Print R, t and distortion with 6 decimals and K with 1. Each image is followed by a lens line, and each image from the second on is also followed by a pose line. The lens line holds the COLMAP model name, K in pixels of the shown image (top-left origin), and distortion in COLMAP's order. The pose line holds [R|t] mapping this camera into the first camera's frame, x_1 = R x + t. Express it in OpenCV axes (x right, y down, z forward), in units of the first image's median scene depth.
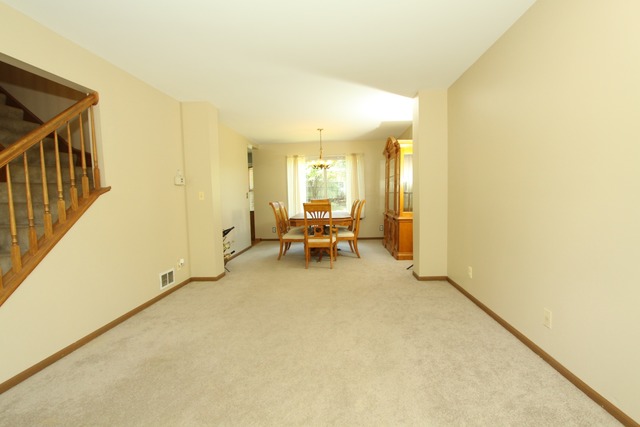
lens RADIAL K [[293.3, 0, 323.1], [0, 293.3, 215.8], [0, 0, 1]] dist [-0.026905, -0.000213]
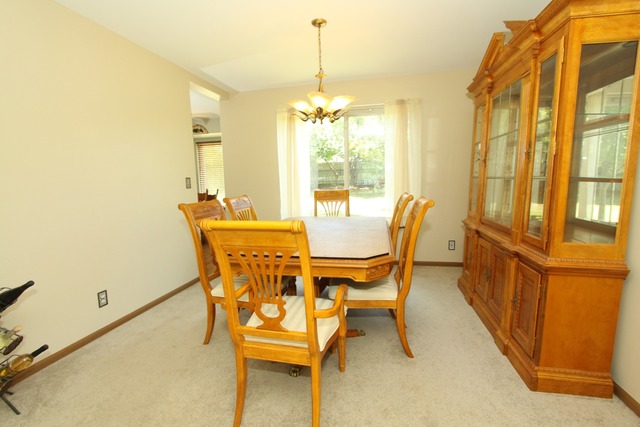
lens RADIAL K [[293.3, 0, 314.8], [0, 293.3, 213.2], [0, 0, 1]] dist [-0.026905, -0.000213]
pose [[0.985229, 0.019778, -0.170094, 0.054611], [-0.011151, 0.998610, 0.051522, -0.046200], [0.170876, -0.048864, 0.984080, 0.546558]]
